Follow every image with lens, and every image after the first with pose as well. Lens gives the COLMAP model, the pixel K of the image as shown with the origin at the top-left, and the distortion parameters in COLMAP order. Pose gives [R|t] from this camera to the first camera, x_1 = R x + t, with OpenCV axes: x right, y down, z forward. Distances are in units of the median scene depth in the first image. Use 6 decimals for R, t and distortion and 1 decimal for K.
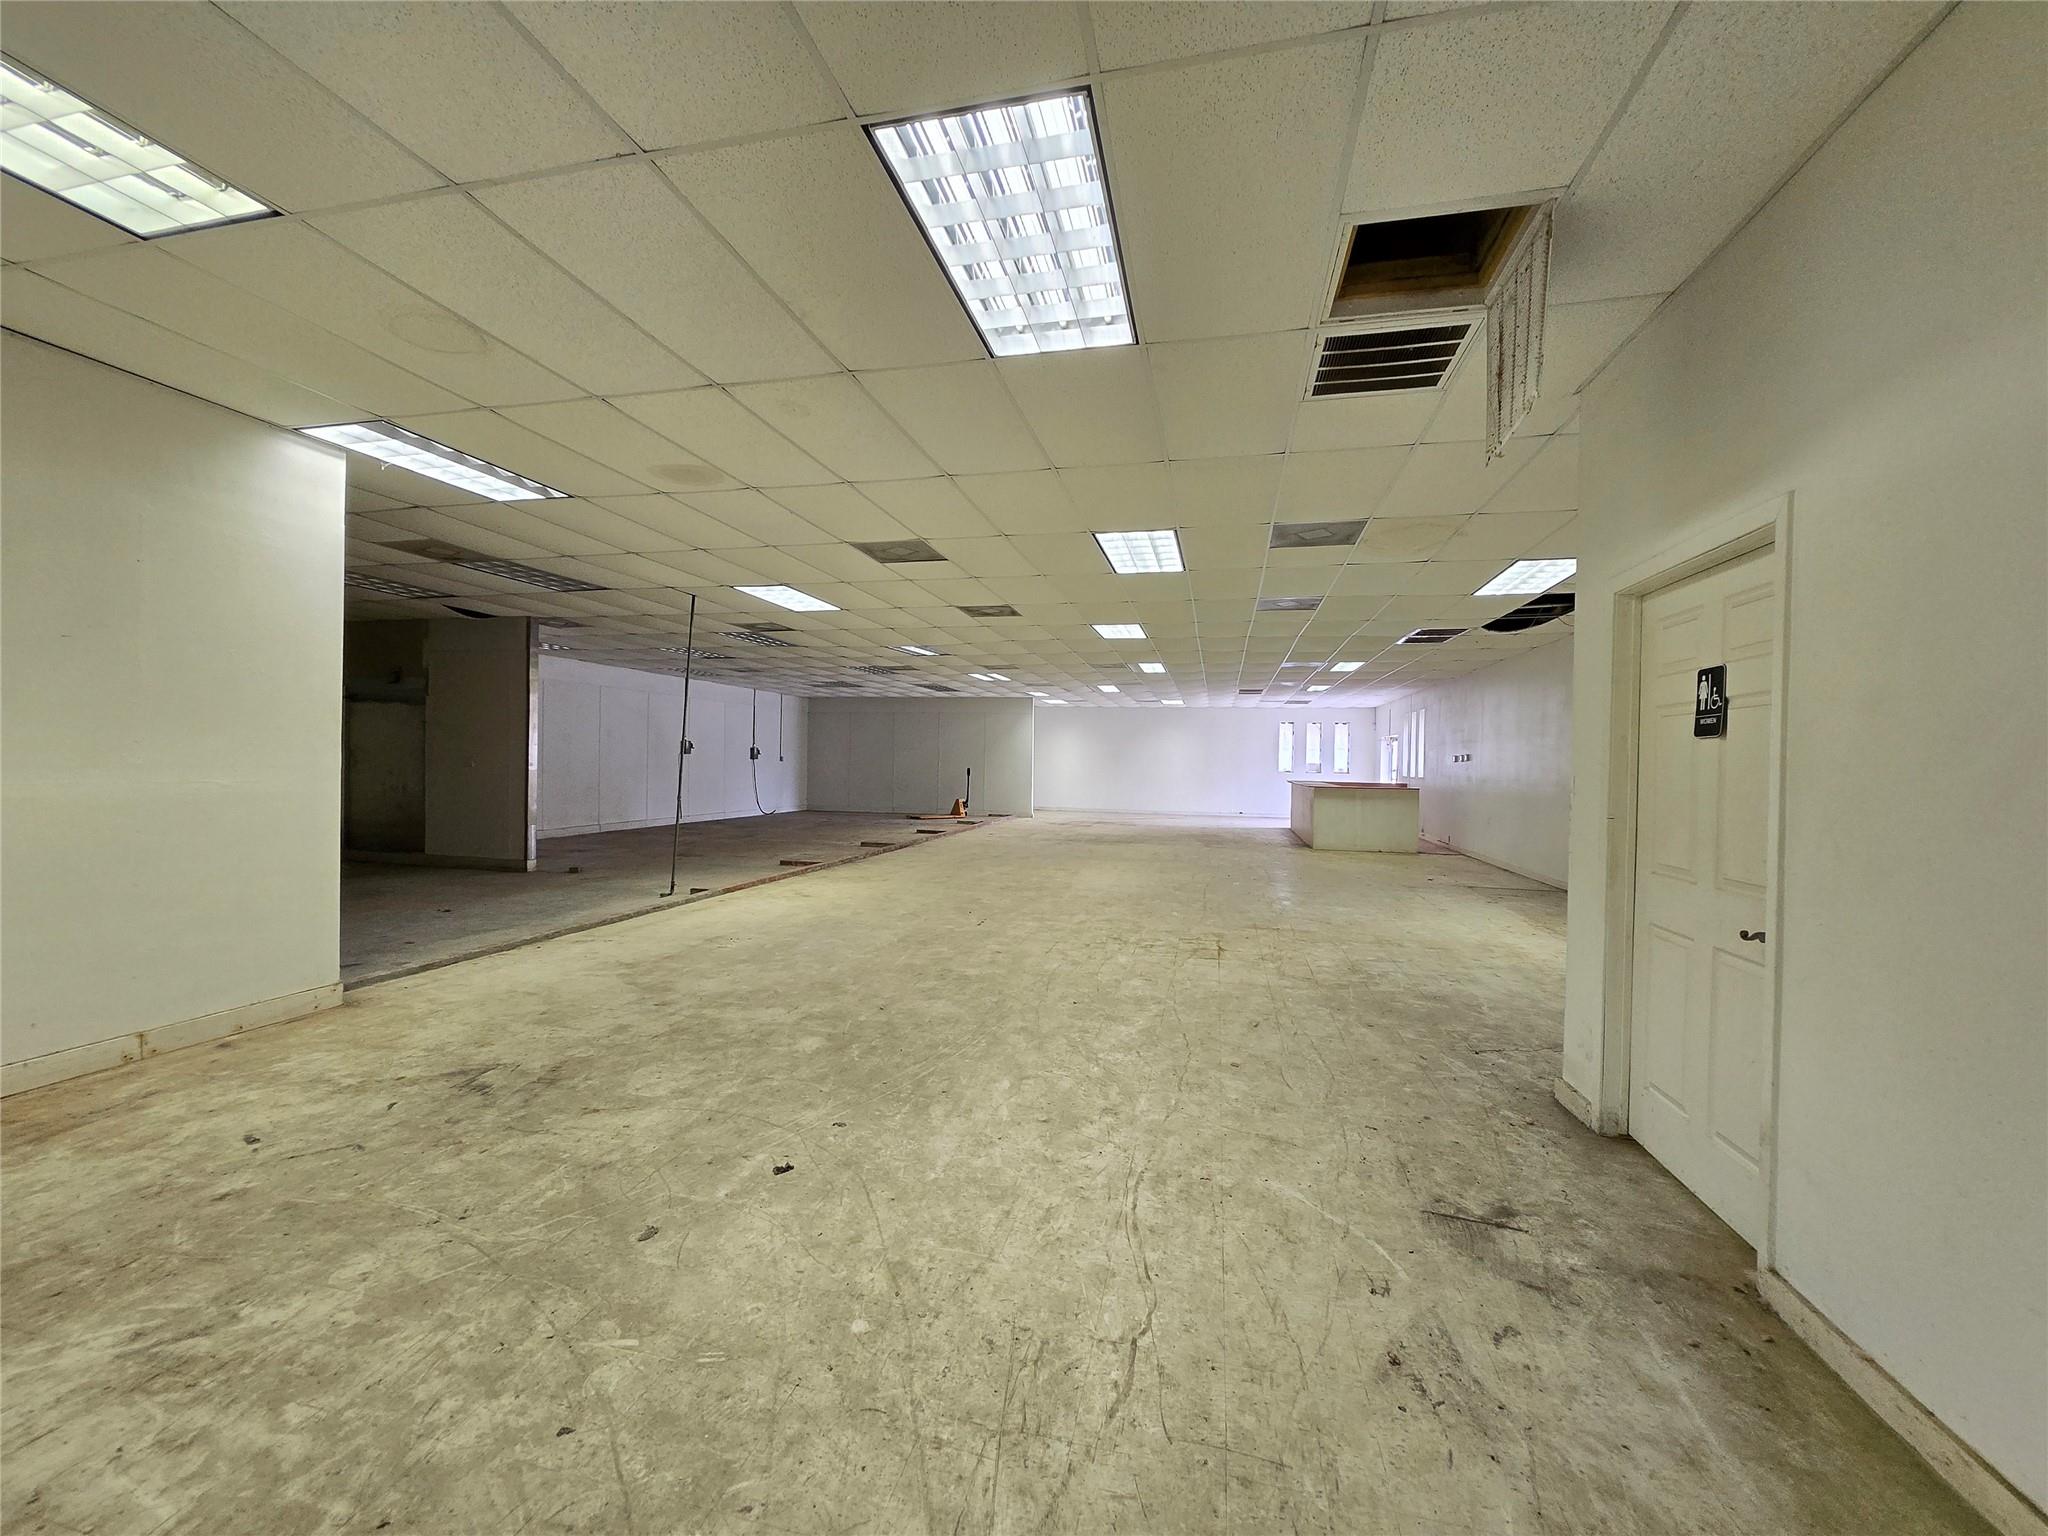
lens RADIAL K [[804.7, 0, 1026.5], [0, 804.7, 767.5], [0, 0, 1]] dist [0.000166, 0.000671]
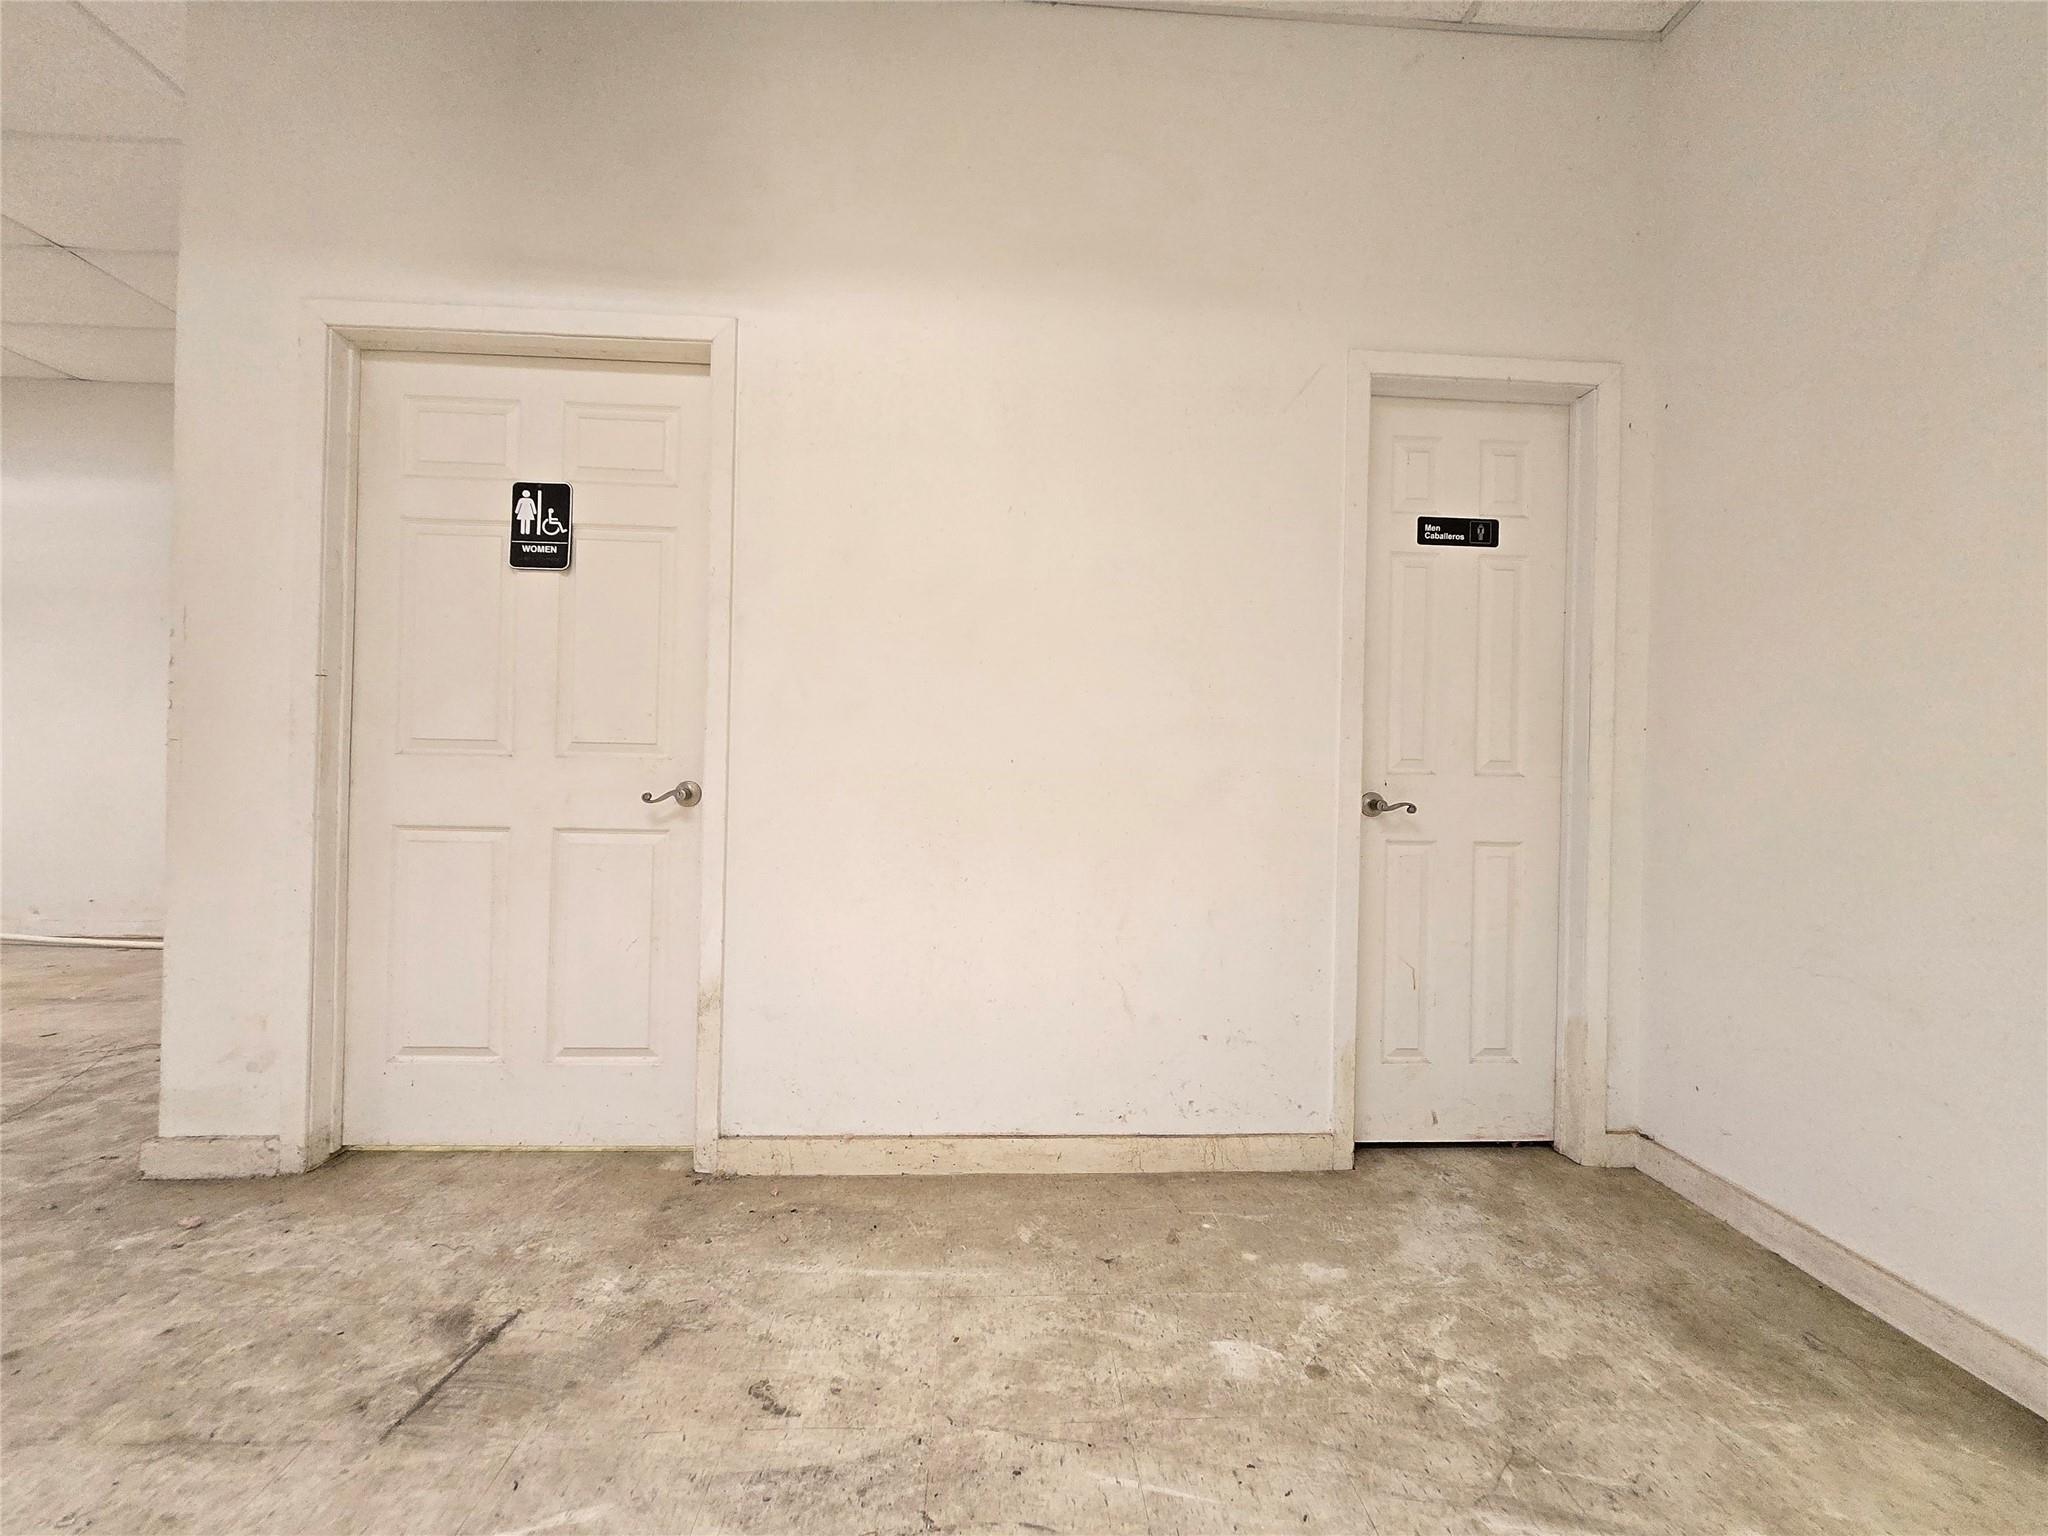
lens RADIAL K [[804.7, 0, 1021.0], [0, 804.7, 769.3], [0, 0, 1]] dist [0.000166, 0.000671]
pose [[-0.287430, -0.018900, 0.957615, -0.062337], [-0.022152, 0.999669, 0.013081, 0.143513], [-0.957545, -0.017453, -0.287754, 0.787816]]
